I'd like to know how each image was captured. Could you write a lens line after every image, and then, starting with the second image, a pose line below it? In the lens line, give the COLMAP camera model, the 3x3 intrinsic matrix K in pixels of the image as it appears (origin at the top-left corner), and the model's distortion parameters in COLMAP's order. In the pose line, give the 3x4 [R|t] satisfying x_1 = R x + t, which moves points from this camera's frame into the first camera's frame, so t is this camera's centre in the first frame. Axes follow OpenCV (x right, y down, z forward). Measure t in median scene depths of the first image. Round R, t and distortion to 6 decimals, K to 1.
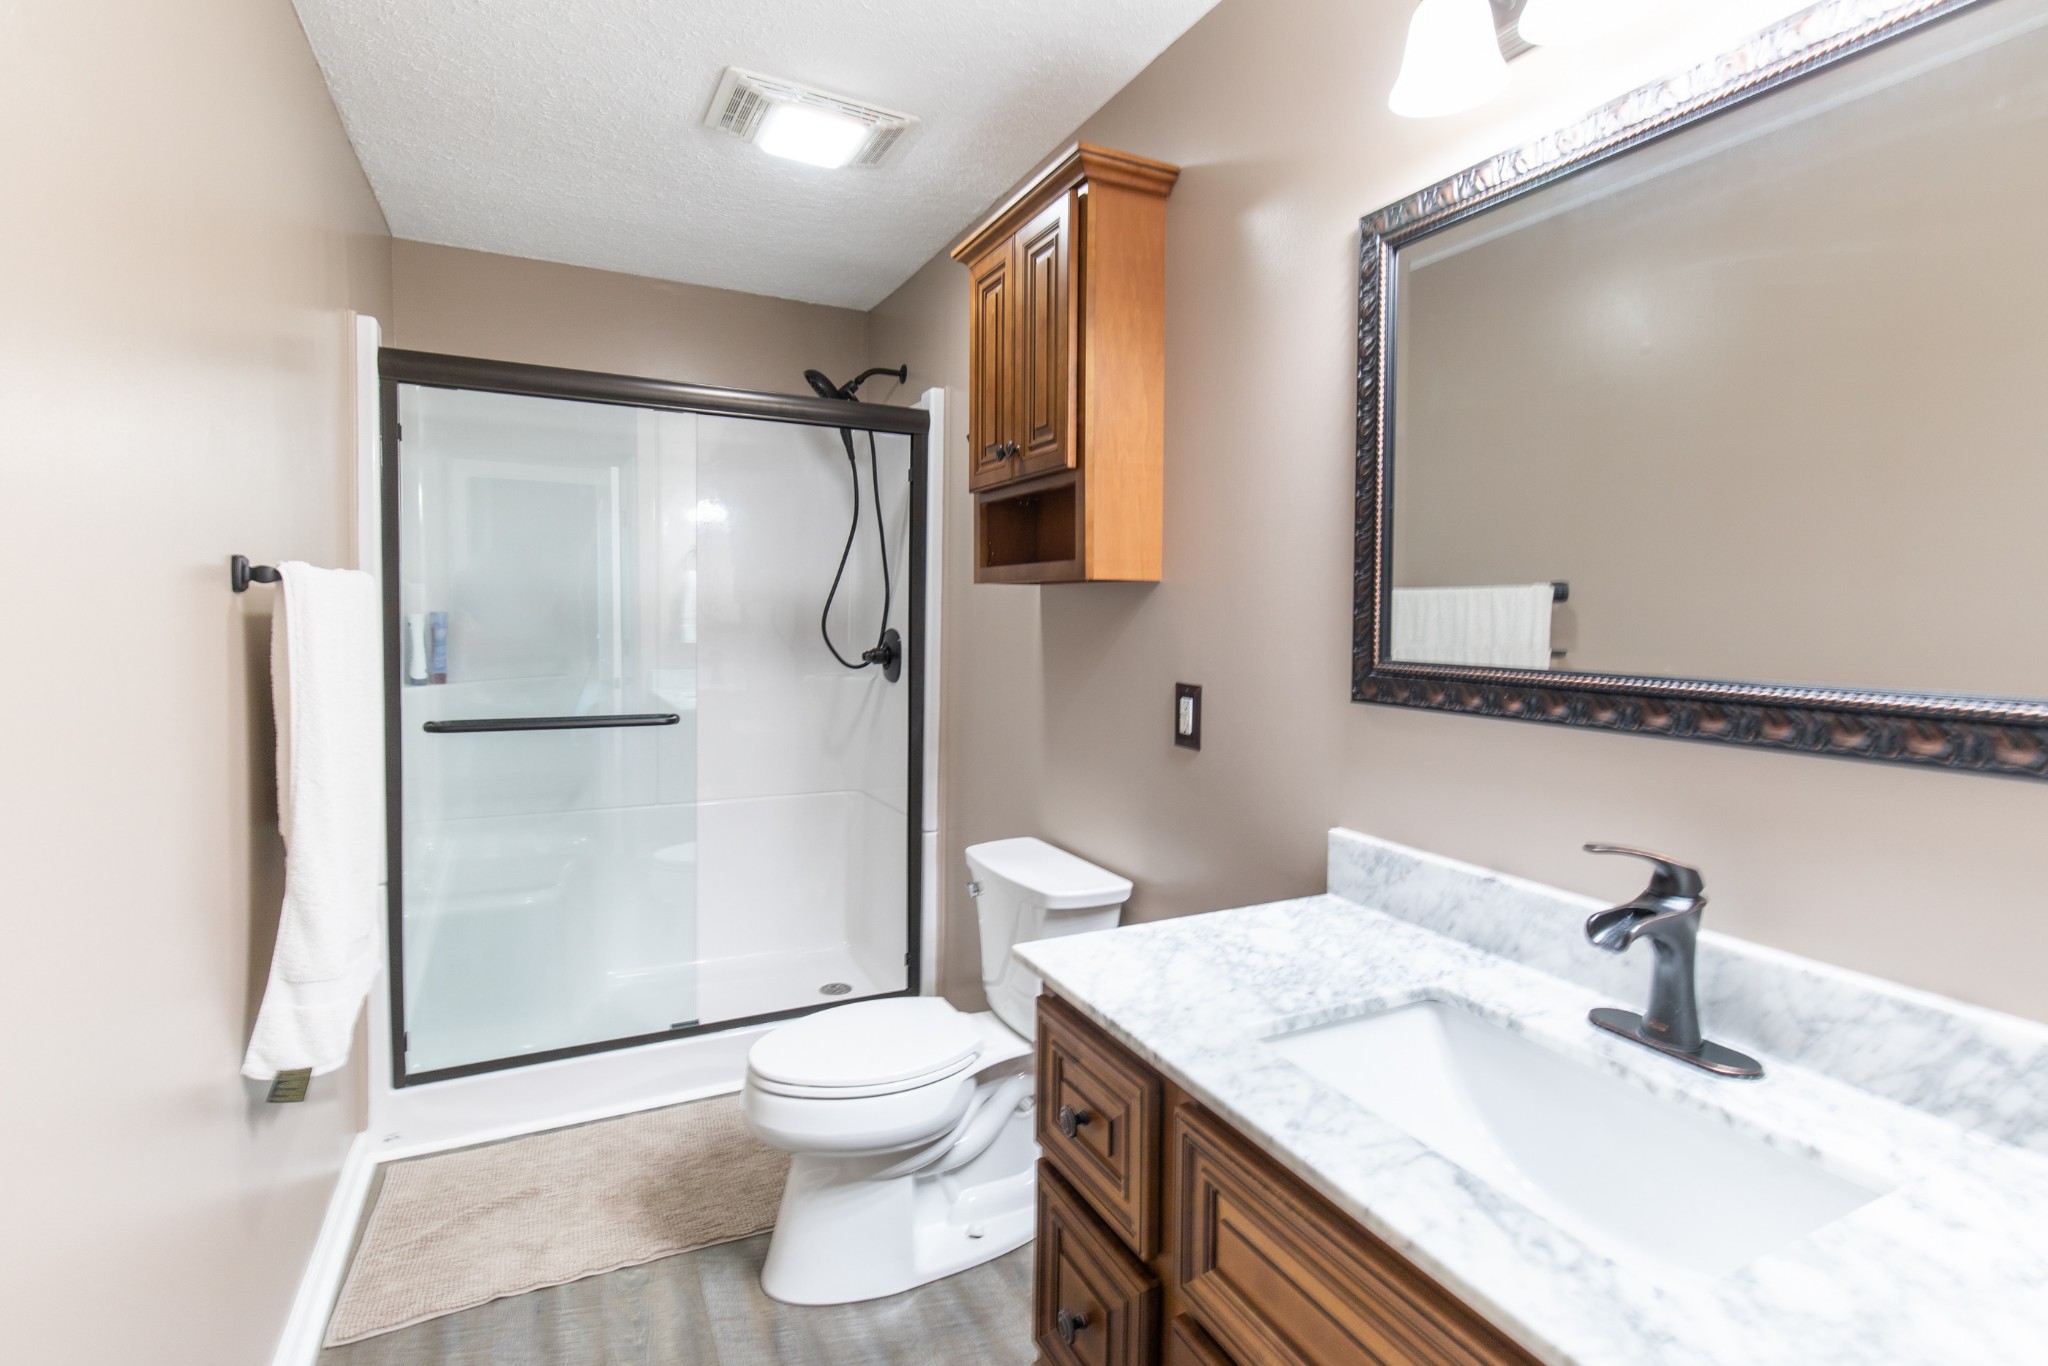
lens RADIAL K [[965.6, 0, 1028.3], [0, 965.6, 647.6], [0, 0, 1]] dist [0.000449, -0.000981]
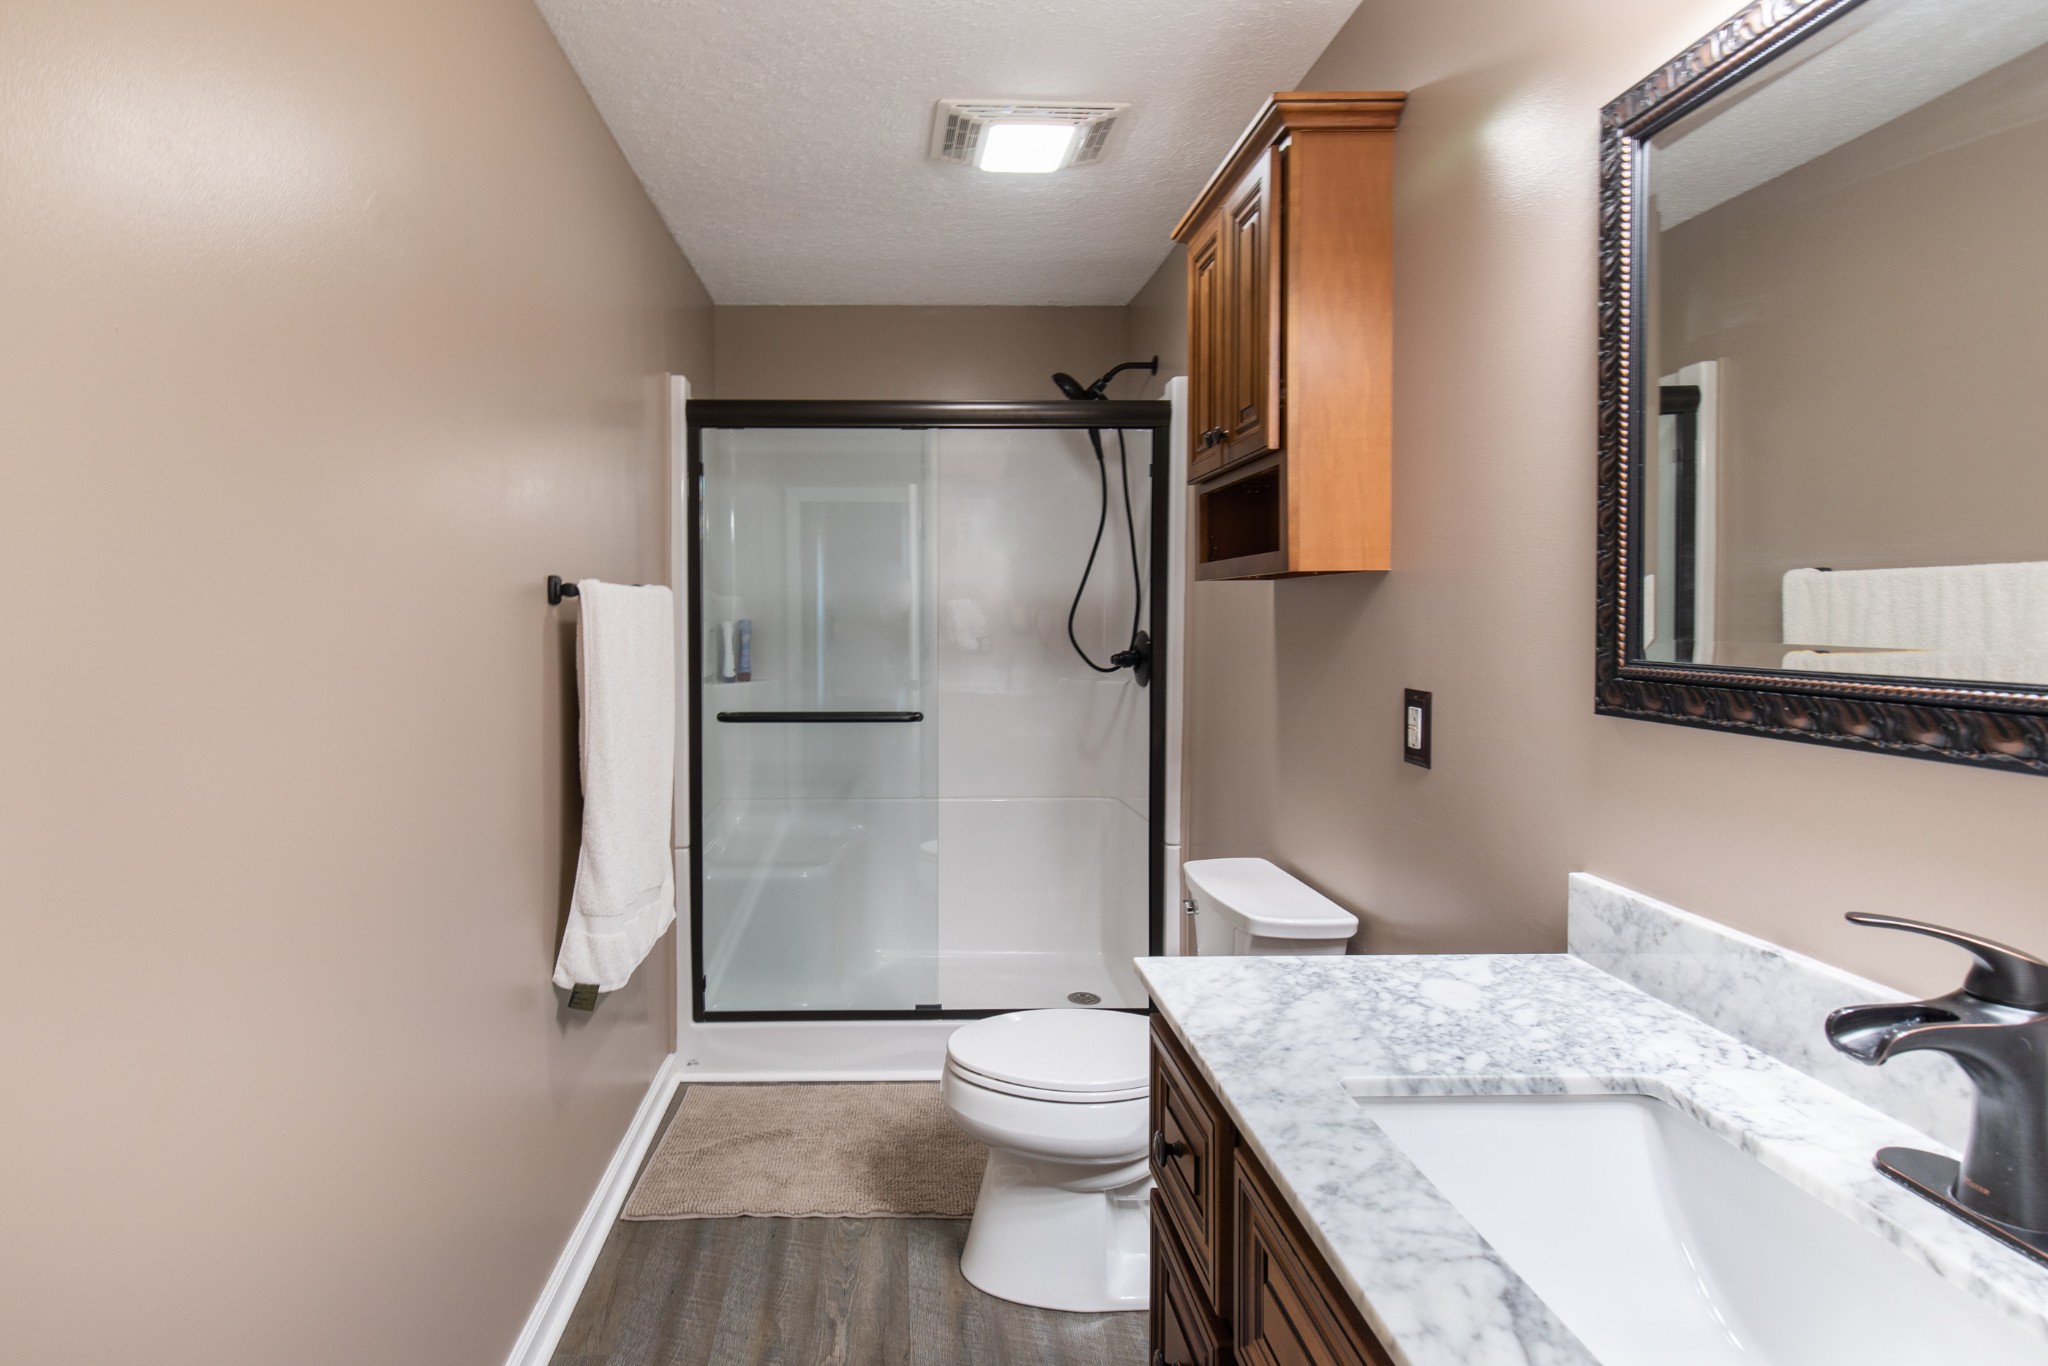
lens RADIAL K [[997.7, 0, 907.7], [0, 997.7, 639.4], [0, 0, 1]] dist [0.000456, -0.000826]
pose [[0.899367, -0.005177, -0.437163, 0.142953], [-0.001150, 0.999898, -0.014207, 0.005580], [0.437192, 0.013280, 0.899270, 0.008341]]
